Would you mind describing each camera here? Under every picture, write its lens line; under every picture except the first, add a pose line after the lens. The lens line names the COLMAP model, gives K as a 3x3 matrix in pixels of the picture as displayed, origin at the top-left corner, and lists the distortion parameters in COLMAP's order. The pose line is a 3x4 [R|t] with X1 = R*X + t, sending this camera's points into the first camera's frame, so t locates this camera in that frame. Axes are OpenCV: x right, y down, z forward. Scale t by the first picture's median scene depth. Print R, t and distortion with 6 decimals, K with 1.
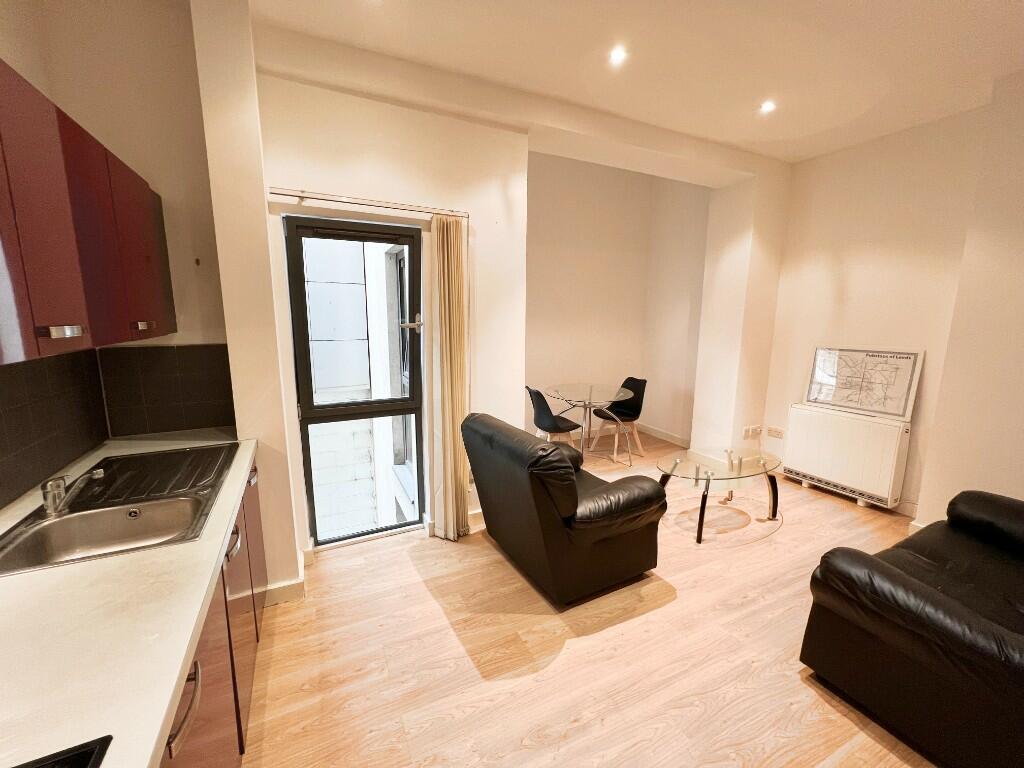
lens RADIAL K [[414.1, 0, 510.1], [0, 414.1, 384.1], [0, 0, 1]] dist [-0.002802, -0.000214]
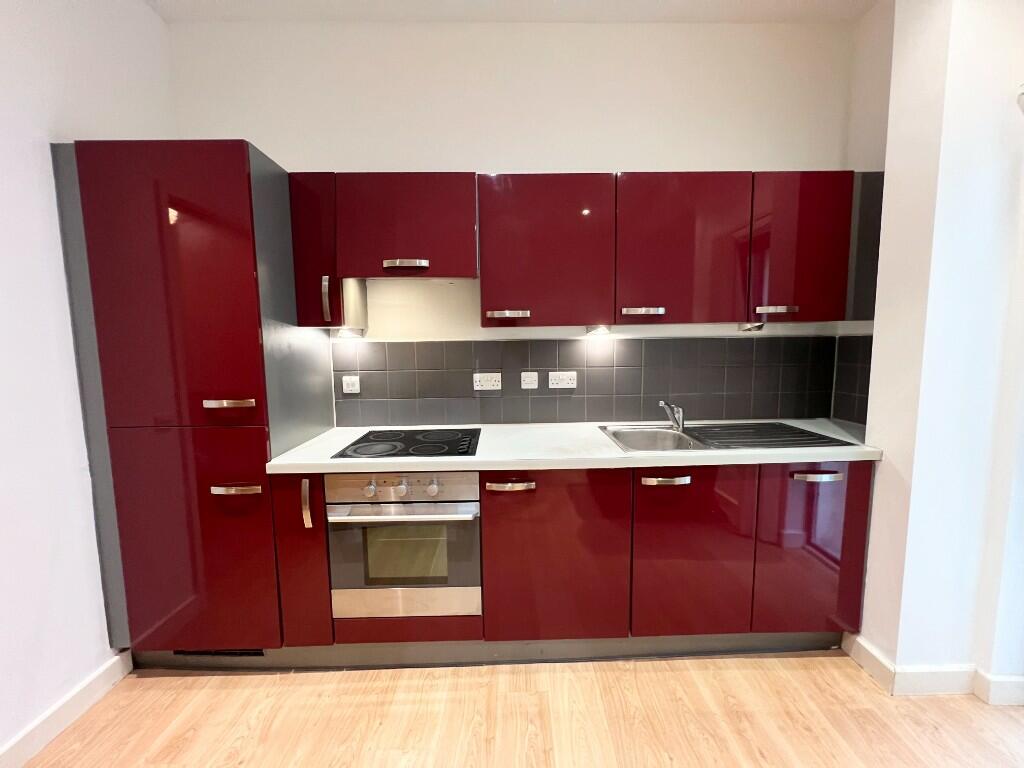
lens RADIAL K [[414.1, 0, 513.3], [0, 414.1, 381.8], [0, 0, 1]] dist [-0.002802, -0.000214]
pose [[-0.433617, 0.095870, -0.895983, 0.483252], [-0.139034, 0.975299, 0.171643, -0.043045], [0.890307, 0.198999, -0.409577, 0.838391]]
